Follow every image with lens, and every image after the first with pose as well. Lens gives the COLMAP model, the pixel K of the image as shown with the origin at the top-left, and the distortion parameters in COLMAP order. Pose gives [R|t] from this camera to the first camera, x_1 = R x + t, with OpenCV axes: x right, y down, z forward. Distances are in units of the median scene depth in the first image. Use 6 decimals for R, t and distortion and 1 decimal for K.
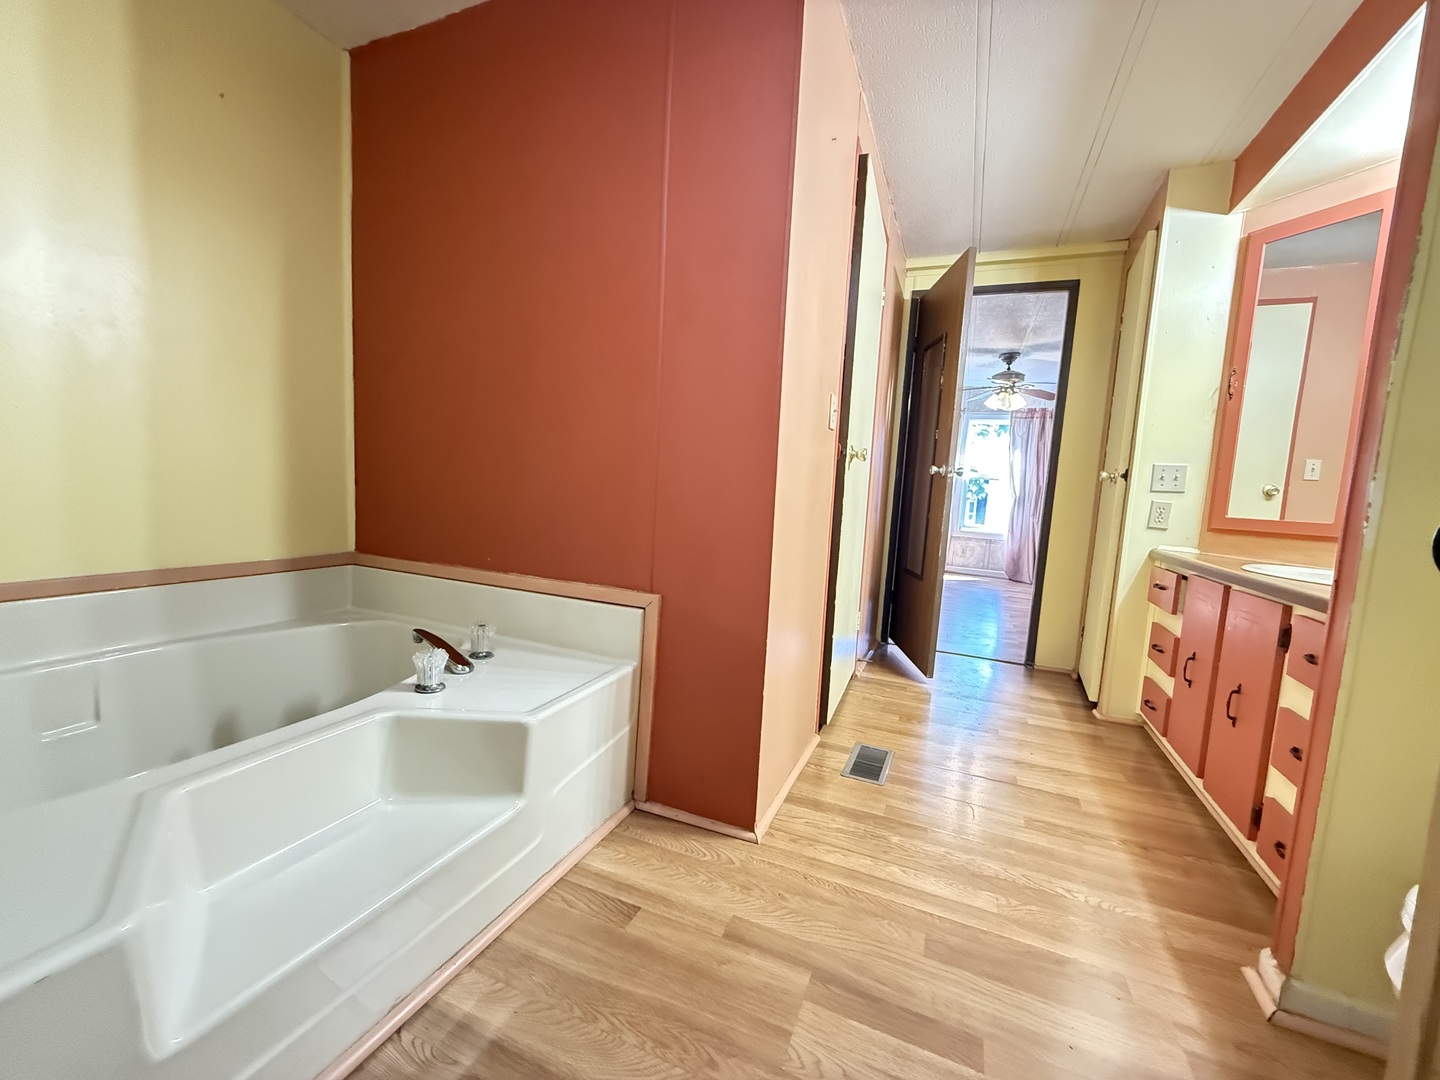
lens RADIAL K [[575.1, 0, 716.4], [0, 575.1, 541.8], [0, 0, 1]] dist [0.000207, 0.000102]
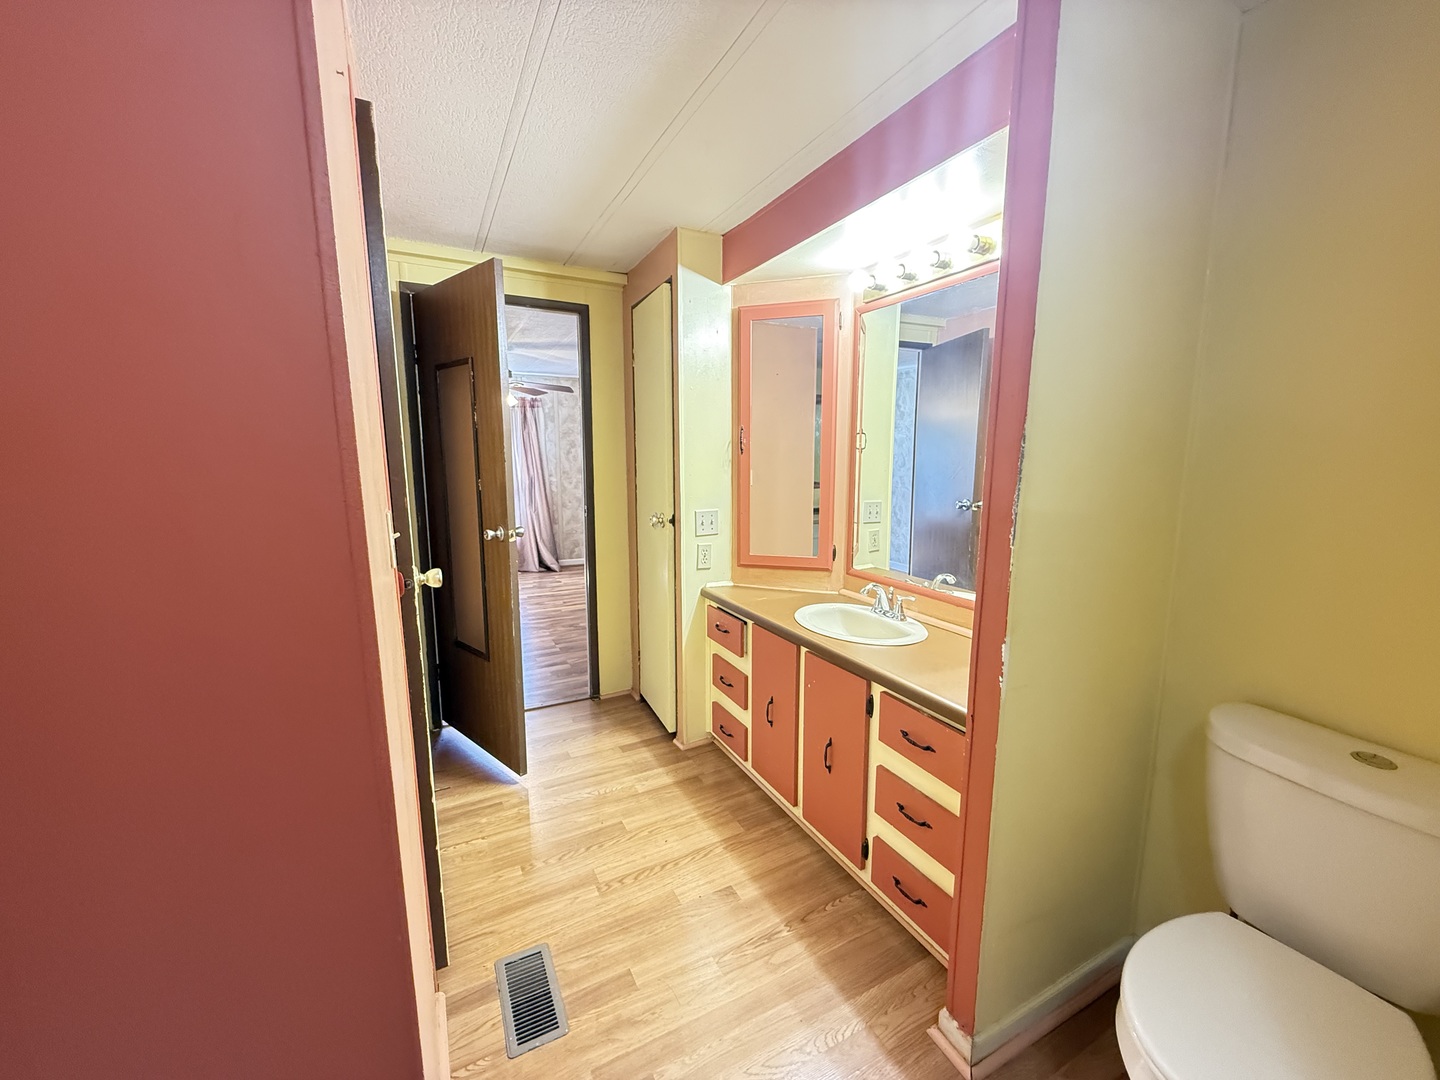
lens RADIAL K [[575.1, 0, 718.3], [0, 575.1, 541.0], [0, 0, 1]] dist [0.000207, 0.000102]
pose [[0.631721, -0.170479, 0.756218, -0.043269], [0.112024, 0.985355, 0.128554, -0.269313], [-0.767059, 0.003505, 0.641567, 0.350936]]
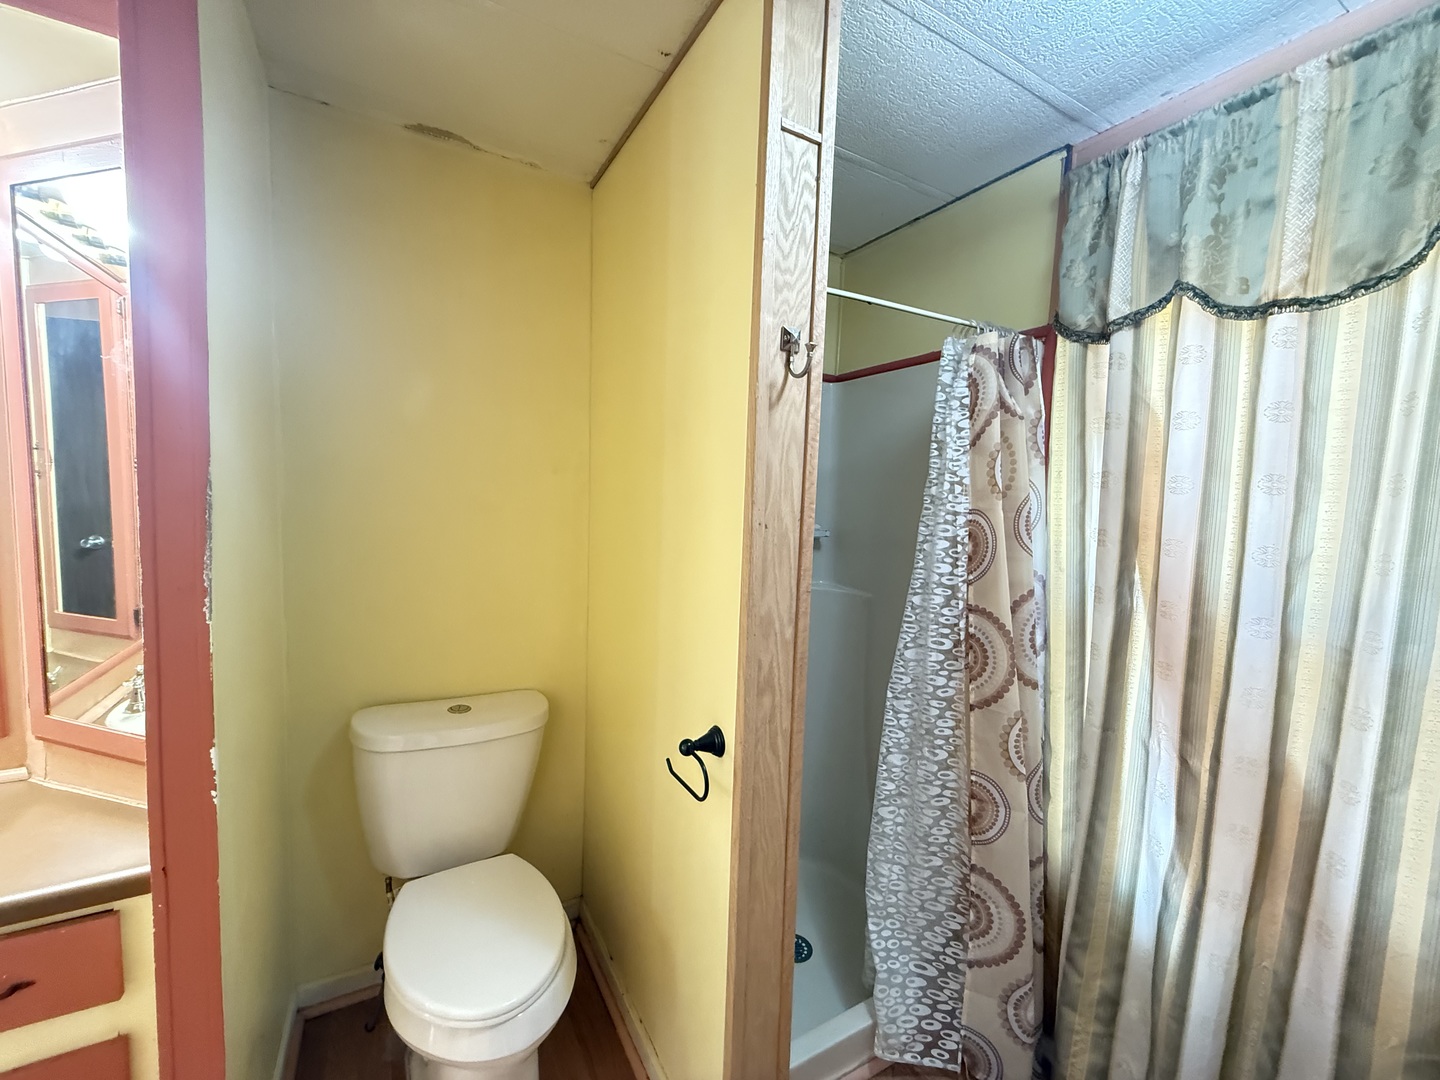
lens RADIAL K [[575.1, 0, 714.1], [0, 575.1, 543.3], [0, 0, 1]] dist [0.000207, 0.000102]
pose [[-0.788113, -0.139219, 0.599579, 0.007048], [-0.020628, 0.979513, 0.200324, -0.315487], [-0.615184, 0.145510, -0.774839, 0.594089]]
